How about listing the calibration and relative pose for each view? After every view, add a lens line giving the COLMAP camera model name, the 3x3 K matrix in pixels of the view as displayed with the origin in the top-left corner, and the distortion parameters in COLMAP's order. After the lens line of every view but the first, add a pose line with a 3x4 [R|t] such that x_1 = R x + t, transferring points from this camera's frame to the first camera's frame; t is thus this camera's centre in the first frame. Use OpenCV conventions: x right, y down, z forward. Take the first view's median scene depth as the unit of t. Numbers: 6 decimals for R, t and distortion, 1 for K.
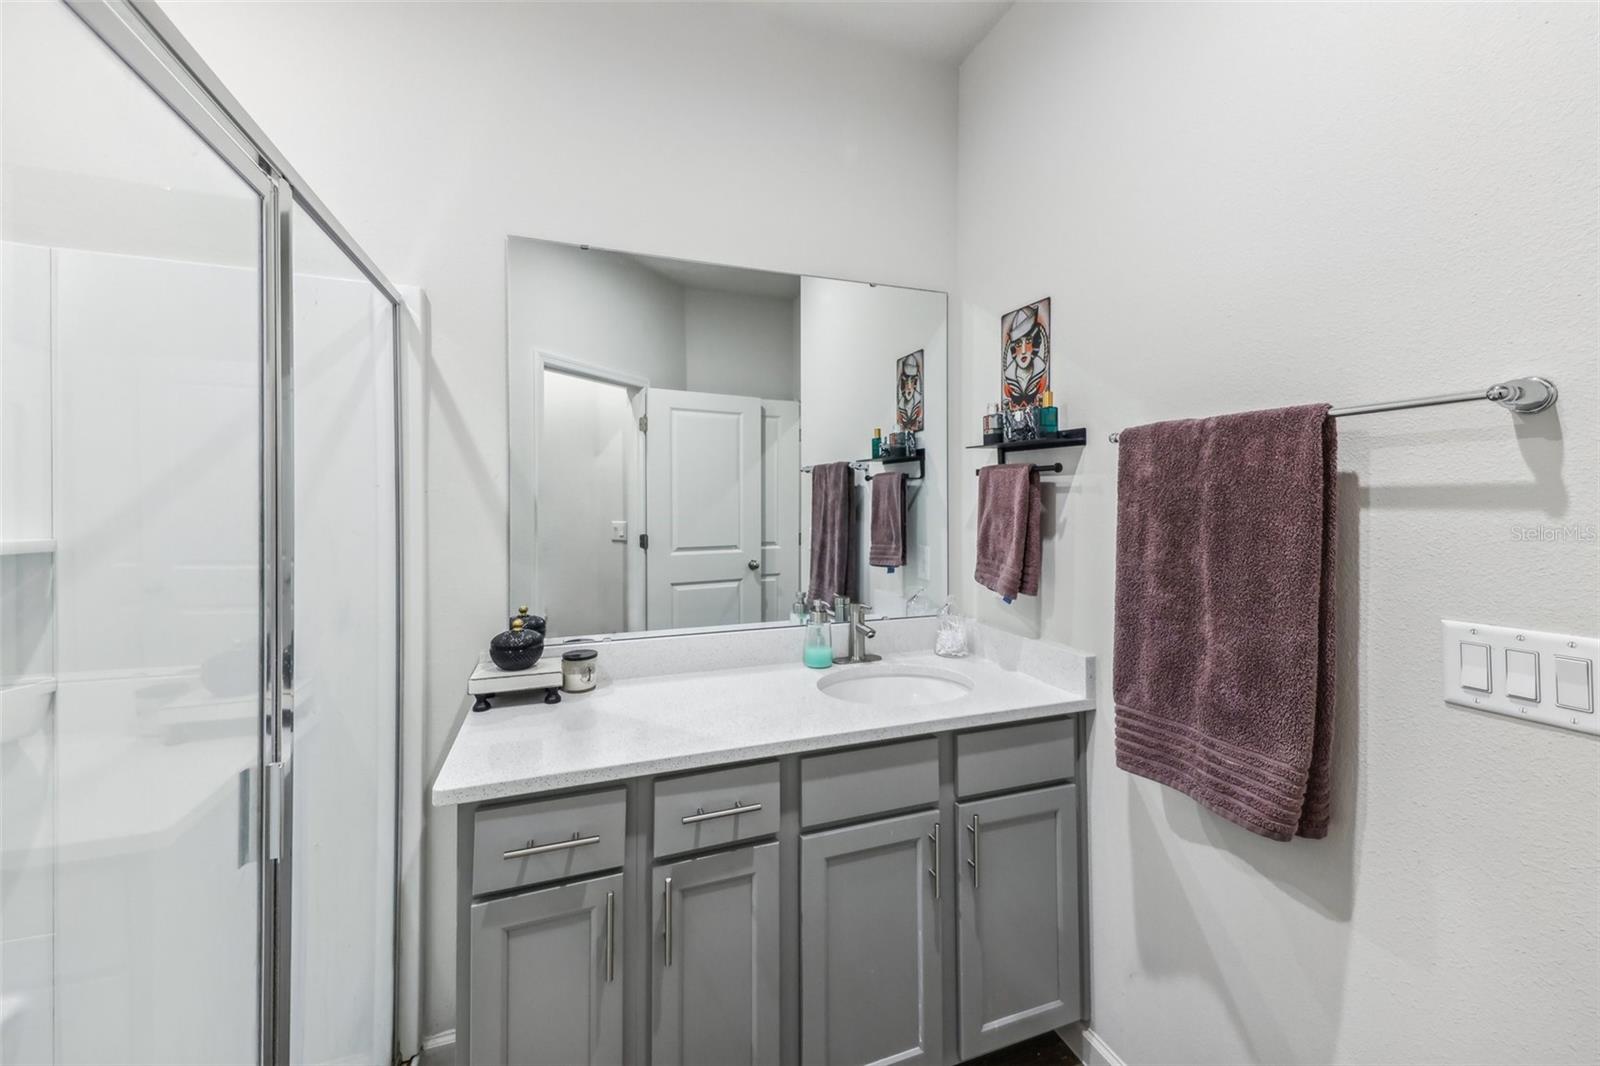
lens RADIAL K [[616.4, 0, 796.9], [0, 616.4, 494.7], [0, 0, 1]] dist [0.000297, -0.000034]
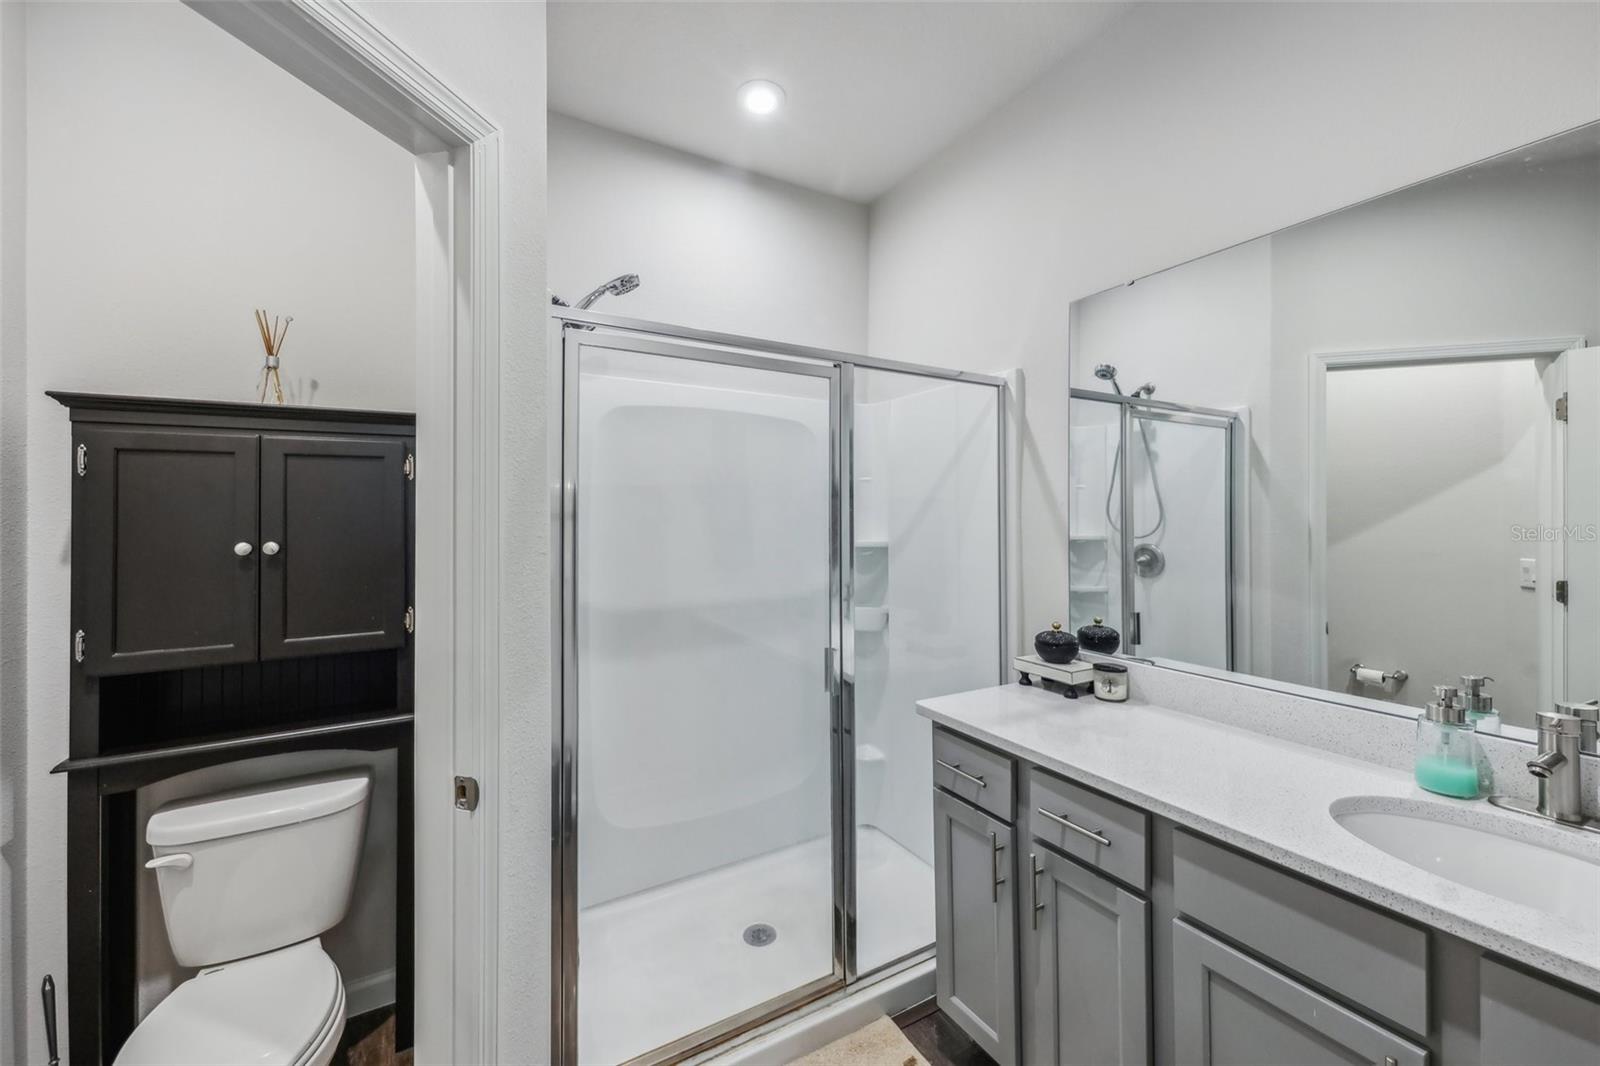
lens RADIAL K [[629.4, 0, 798.0], [0, 629.4, 511.1], [0, 0, 1]] dist [0.000452, -0.000020]
pose [[0.170310, -0.007522, -0.985362, 0.678407], [-0.000331, 0.999970, -0.007691, -0.007803], [0.985391, 0.001636, 0.170302, 0.280939]]
